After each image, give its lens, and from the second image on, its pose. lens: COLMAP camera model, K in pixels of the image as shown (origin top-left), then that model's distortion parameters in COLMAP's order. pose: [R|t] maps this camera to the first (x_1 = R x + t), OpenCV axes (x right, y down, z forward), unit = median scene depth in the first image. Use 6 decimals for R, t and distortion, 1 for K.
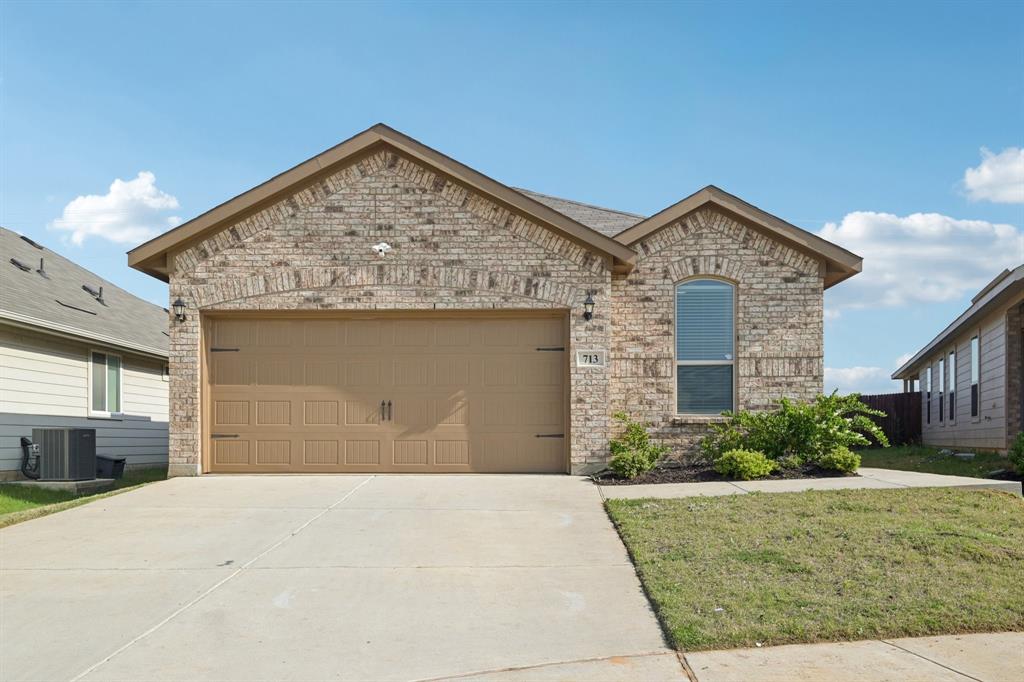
lens RADIAL K [[791.8, 0, 511.8], [0, 791.8, 341.5], [0, 0, 1]] dist [0.004233, 0.000897]
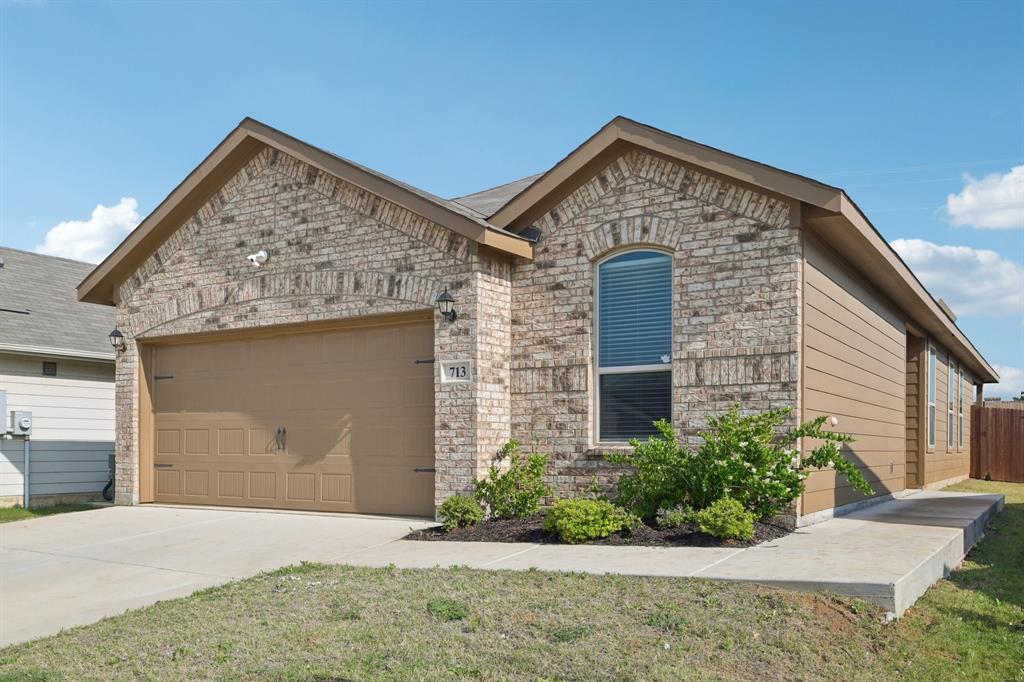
lens RADIAL K [[835.9, 0, 513.0], [0, 835.9, 362.7], [0, 0, 1]] dist [0.004114, 0.005643]
pose [[0.876357, -0.047147, -0.479348, 0.520678], [0.056605, 0.998383, 0.005291, 0.011360], [0.478324, -0.031770, 0.877609, 0.301804]]
